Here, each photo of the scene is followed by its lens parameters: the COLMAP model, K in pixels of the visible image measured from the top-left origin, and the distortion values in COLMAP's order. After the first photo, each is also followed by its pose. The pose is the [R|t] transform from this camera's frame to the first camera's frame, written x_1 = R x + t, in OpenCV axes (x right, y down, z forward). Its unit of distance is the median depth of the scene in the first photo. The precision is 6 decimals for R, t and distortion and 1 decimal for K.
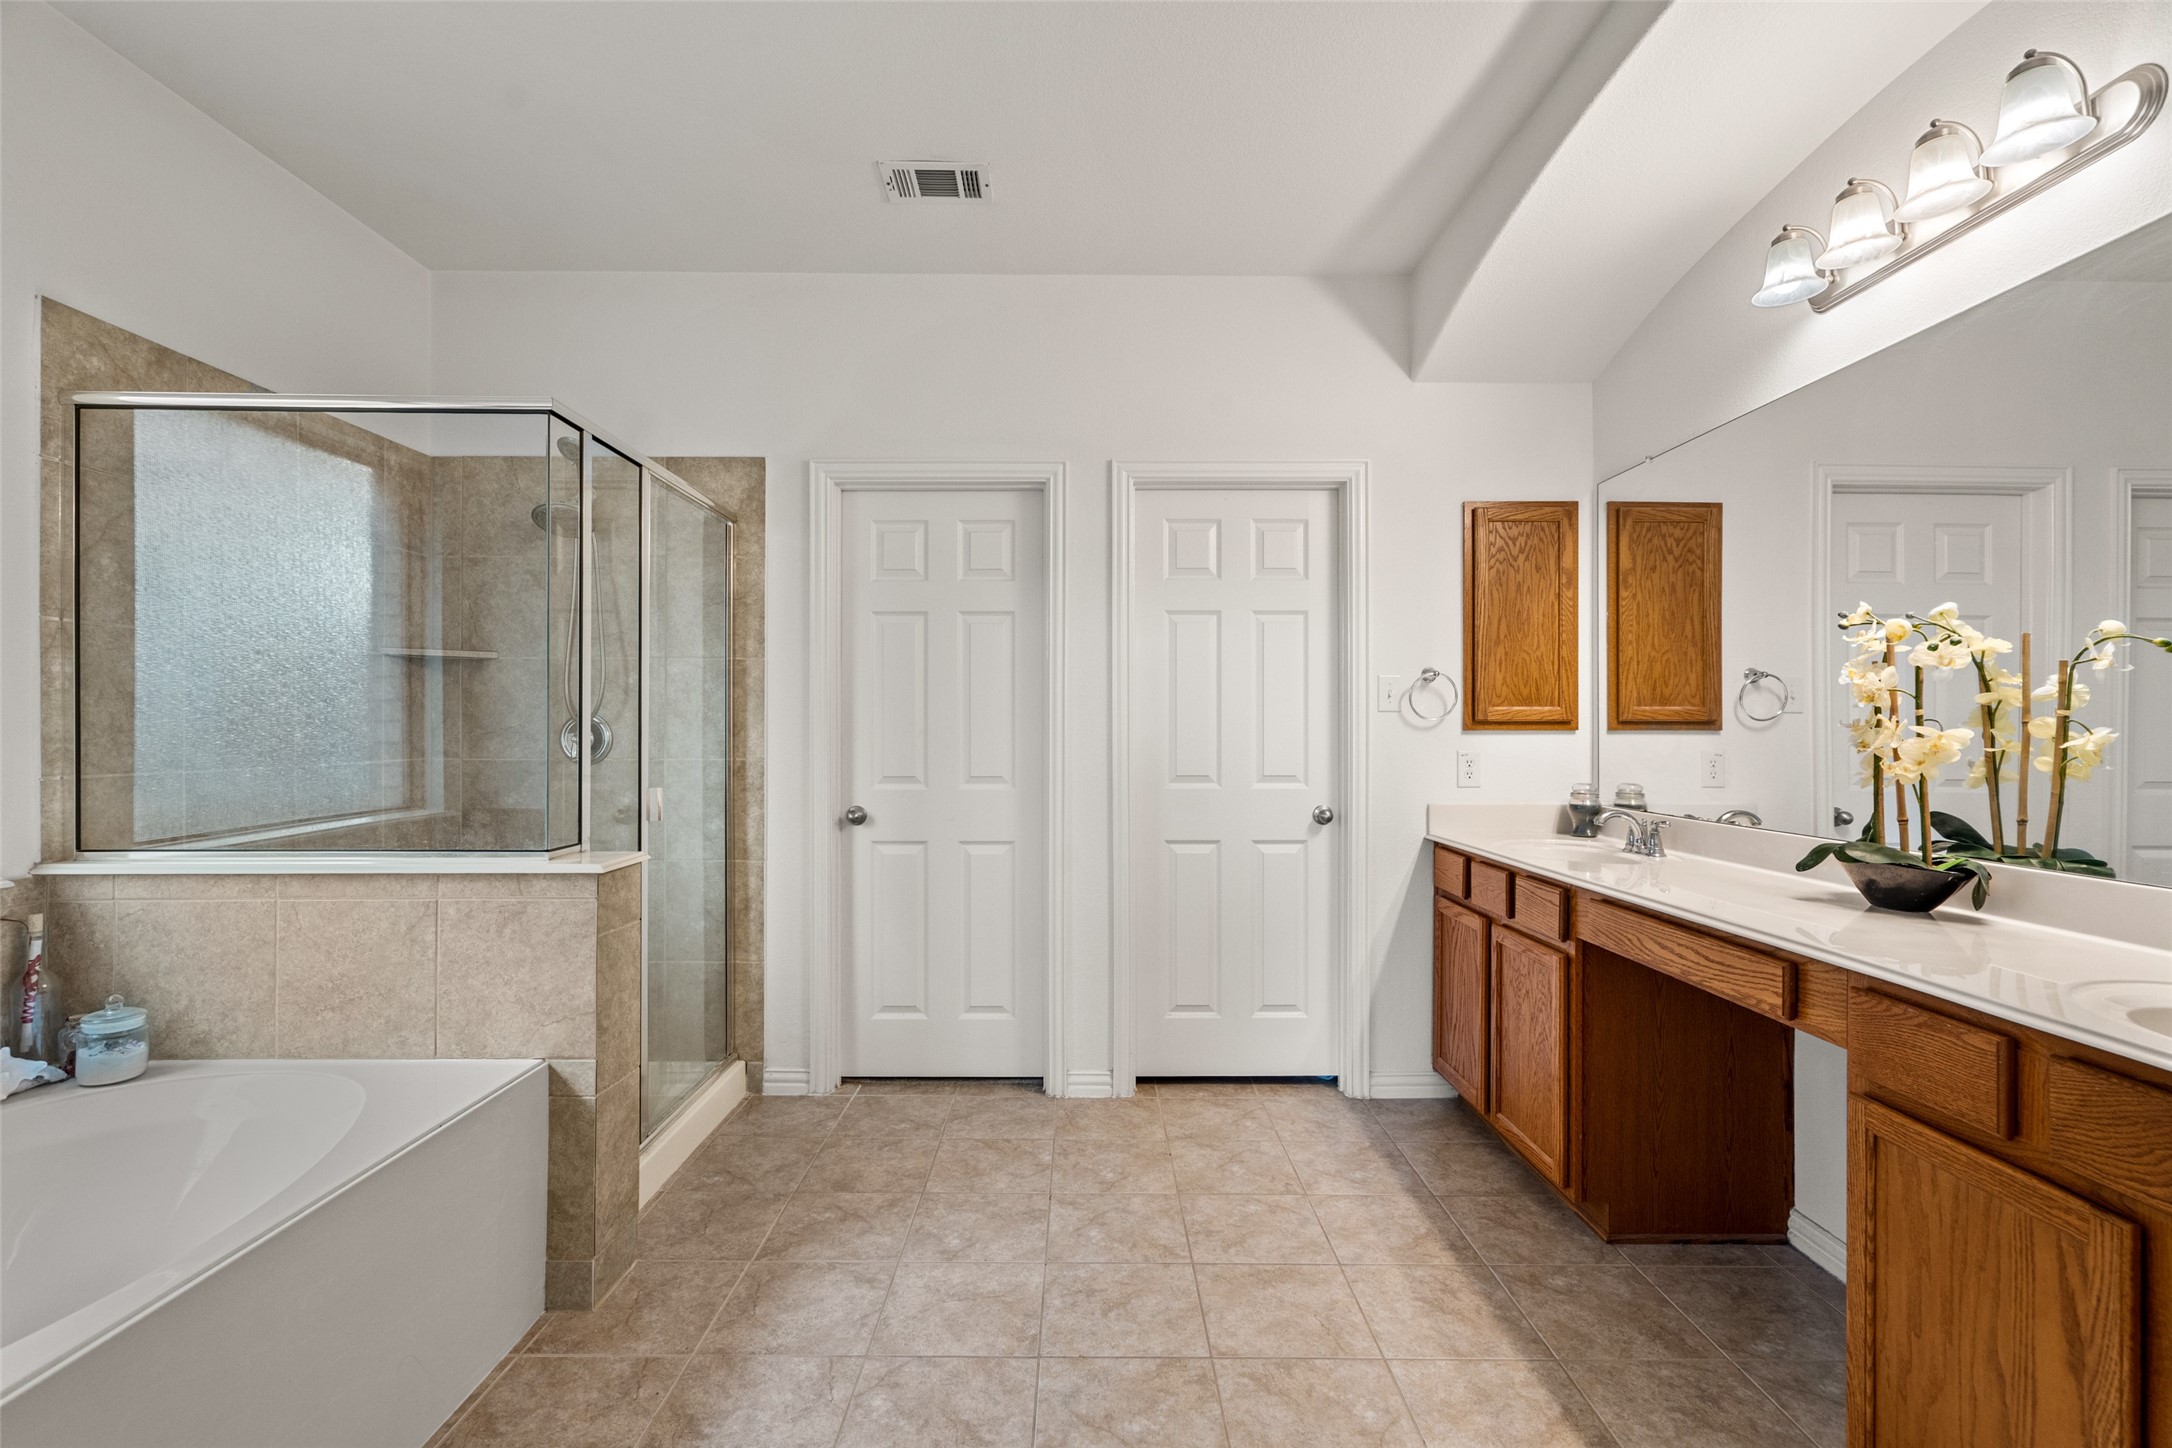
lens RADIAL K [[978.1, 0, 1088.8], [0, 978.1, 721.4], [0, 0, 1]] dist [-0.006367, 0.001708]
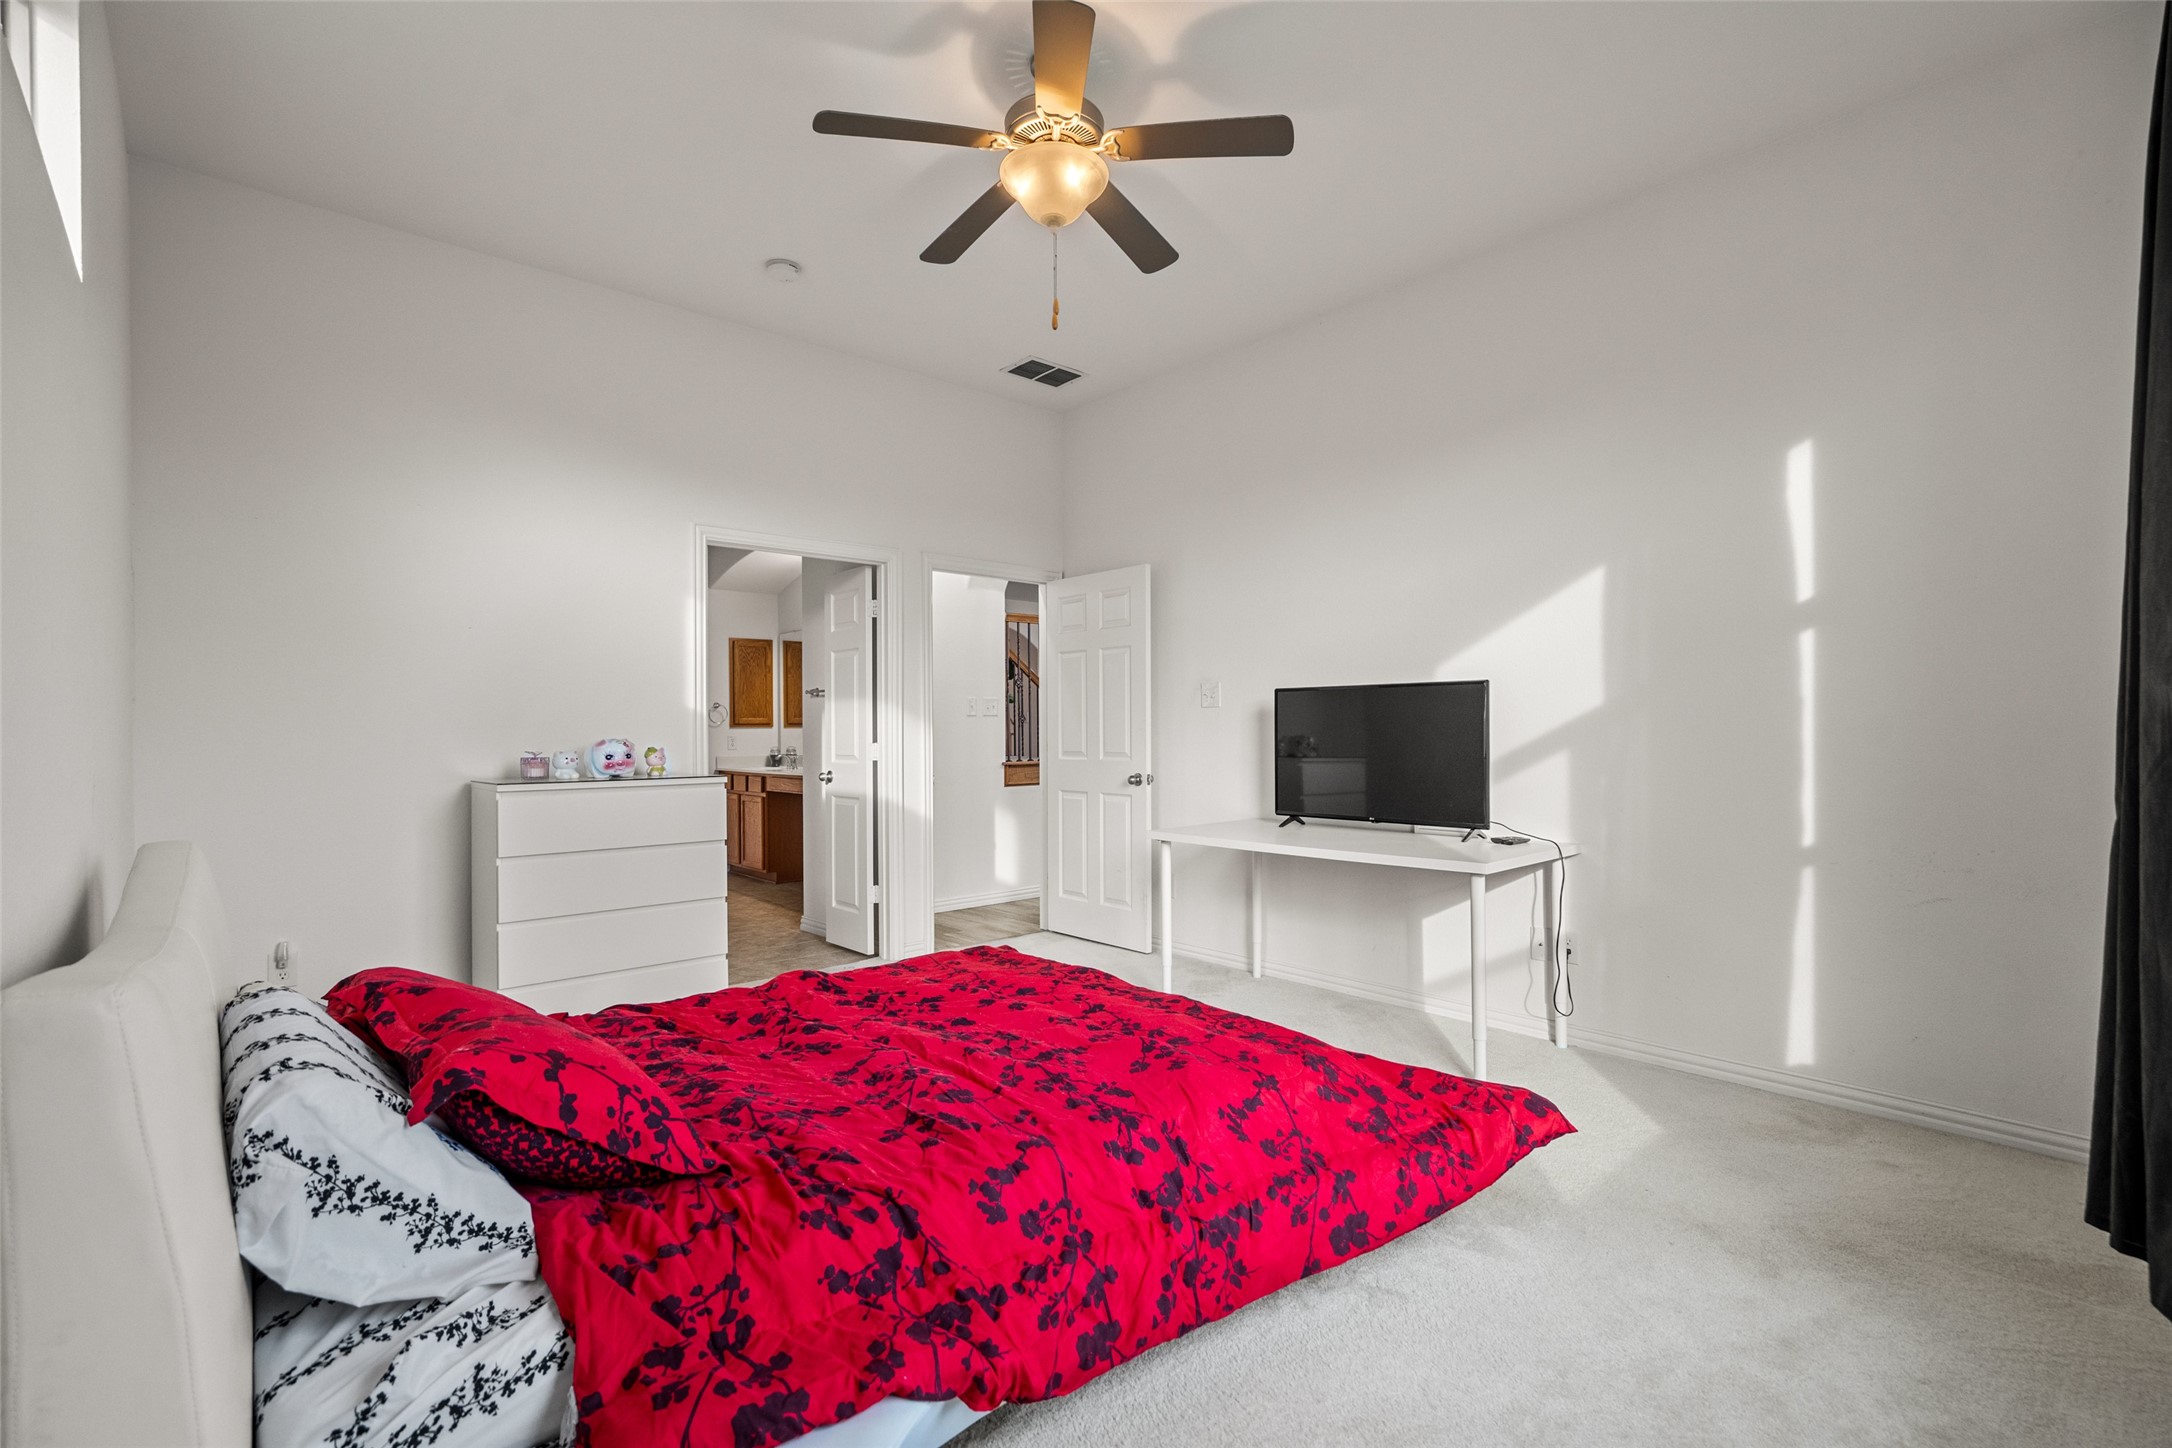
lens RADIAL K [[978.1, 0, 1092.5], [0, 978.1, 730.6], [0, 0, 1]] dist [-0.006367, 0.001708]
pose [[0.746156, -0.010097, 0.665694, -0.841777], [0.006508, 0.999948, 0.007872, 0.004403], [-0.665739, -0.001541, 0.746183, -2.121746]]
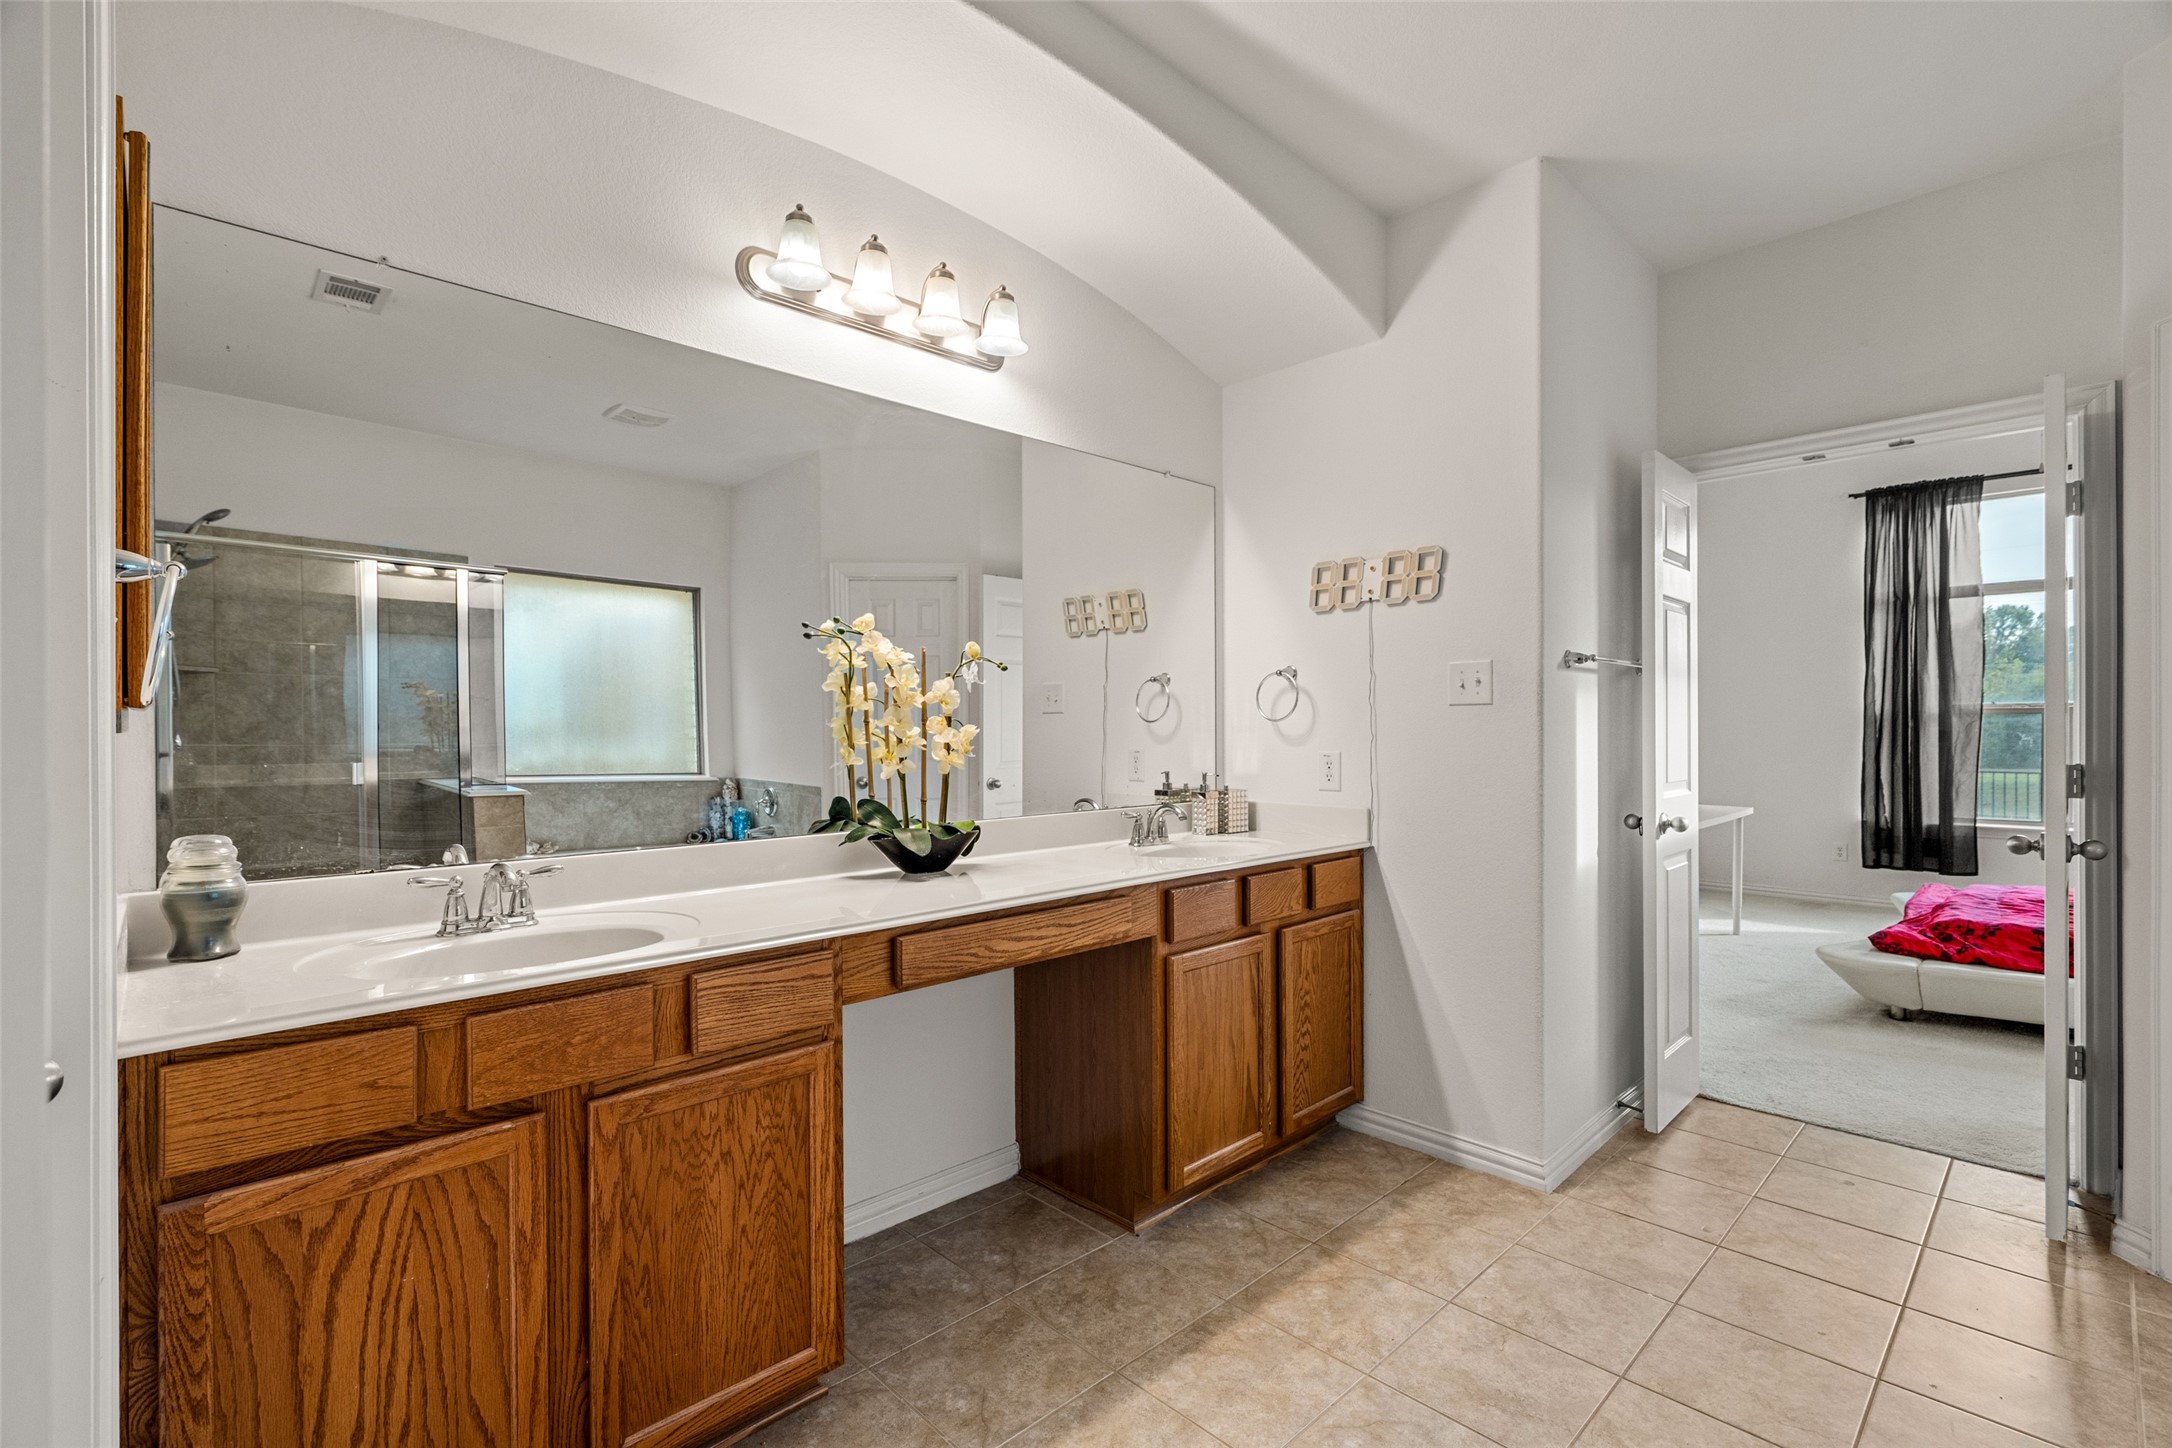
lens RADIAL K [[978.1, 0, 1094.7], [0, 978.1, 729.6], [0, 0, 1]] dist [-0.006367, 0.001708]
pose [[-0.681701, -0.019468, 0.731371, -0.177001], [-0.007407, 0.999778, 0.019708, -0.005745], [-0.731593, 0.008017, -0.681695, 1.445877]]
